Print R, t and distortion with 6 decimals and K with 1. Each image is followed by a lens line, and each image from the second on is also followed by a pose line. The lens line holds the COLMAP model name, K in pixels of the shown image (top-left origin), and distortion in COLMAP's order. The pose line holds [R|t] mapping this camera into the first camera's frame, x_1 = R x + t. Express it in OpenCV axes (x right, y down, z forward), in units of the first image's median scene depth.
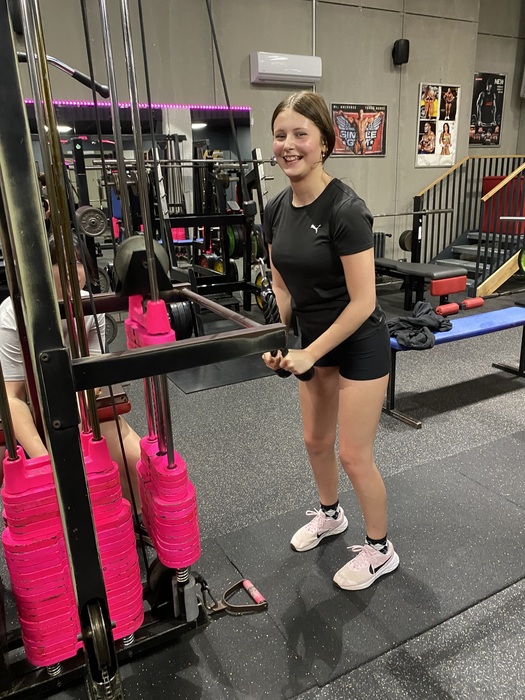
lens RADIAL K [[536.4, 0, 266.4], [0, 536.4, 345.6], [0, 0, 1]] dist [0.004774, -0.001530]
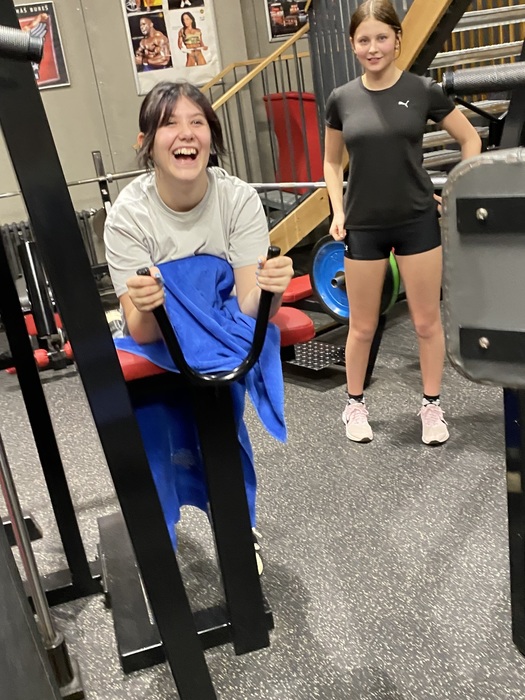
lens RADIAL K [[754.6, 0, 253.9], [0, 754.6, 349.9], [0, 0, 1]] dist [0.073847, -0.170560]
pose [[0.978488, -0.052053, -0.199628, 0.570414], [0.061146, 0.997341, 0.039655, -0.073665], [0.197033, -0.051009, 0.979069, 0.179013]]
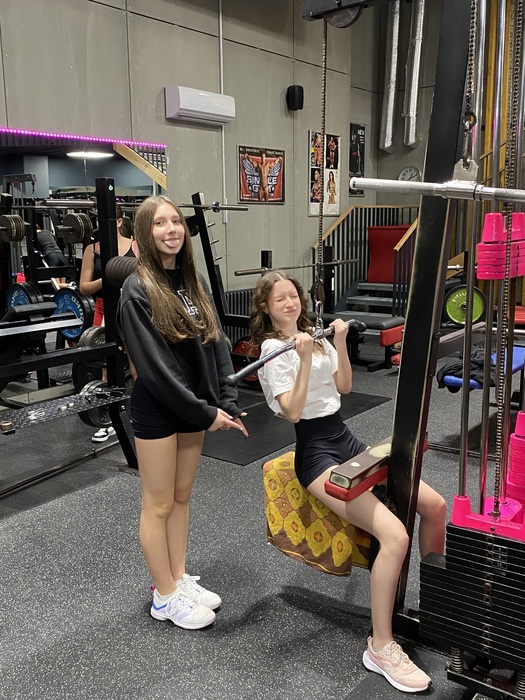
lens RADIAL K [[684.4, 0, 262.5], [0, 684.4, 350.0], [0, 0, 1]] dist [0.077174, -0.167931]
pose [[0.910062, -0.059941, 0.410116, -0.305170], [0.108960, 0.989283, -0.097197, 0.006017], [-0.399895, 0.133142, 0.906839, -0.019688]]
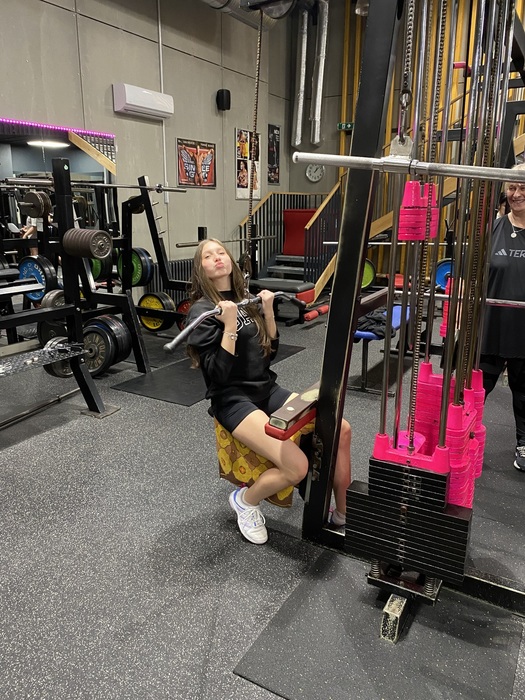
lens RADIAL K [[536.4, 0, 266.4], [0, 536.4, 345.6], [0, 0, 1]] dist [0.004774, -0.001530]
pose [[0.849277, -0.101605, 0.518078, -0.295857], [0.127031, 0.991804, -0.013727, 0.000740], [-0.512437, 0.077470, 0.855223, 0.015518]]
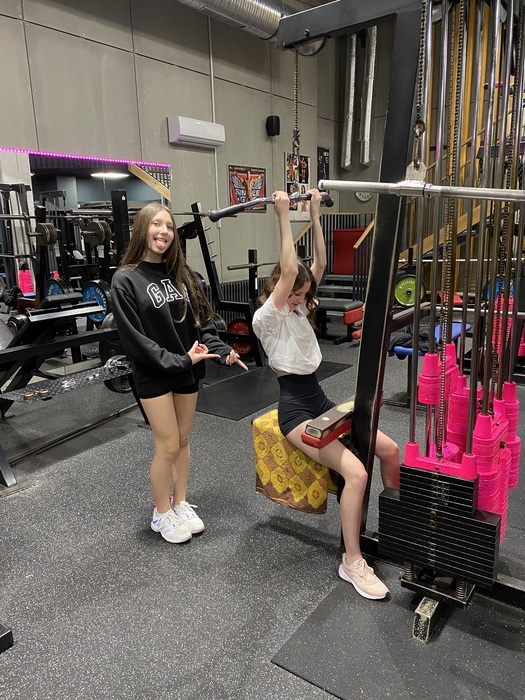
lens RADIAL K [[533.4, 0, 266.0], [0, 533.4, 357.7], [0, 0, 1]] dist [0.014706, -0.011567]
pose [[0.897470, -0.099591, 0.429686, -0.297260], [0.129828, 0.990665, -0.041554, 0.005790], [-0.421536, 0.093078, 0.902022, -0.005466]]
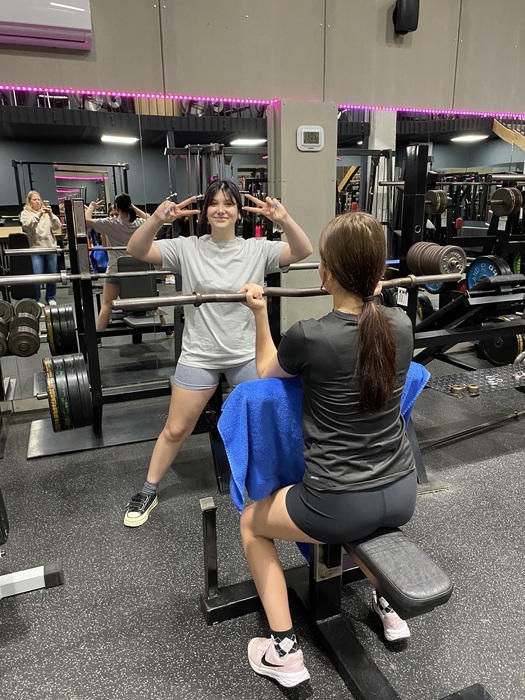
lens RADIAL K [[536.4, 0, 266.4], [0, 536.4, 345.6], [0, 0, 1]] dist [0.004774, -0.001530]
pose [[0.995037, 0.043846, -0.089326, -0.392932], [-0.046536, 0.998517, -0.028260, -0.021428], [0.087954, 0.032276, 0.995601, 0.079369]]
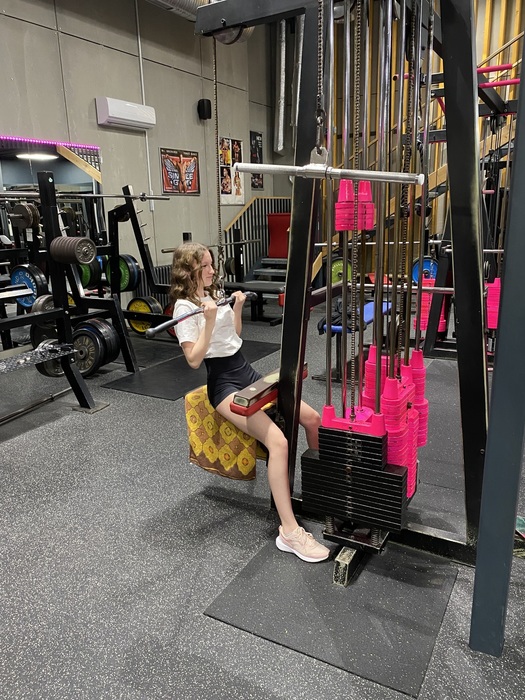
lens RADIAL K [[535.7, 0, 265.3], [0, 535.7, 352.1], [0, 0, 1]] dist [0.005833, 0.001165]
pose [[0.843978, -0.129740, 0.520451, -0.298754], [0.158245, 0.987344, -0.010485, 0.014759], [-0.512503, 0.091208, 0.853827, -0.025808]]
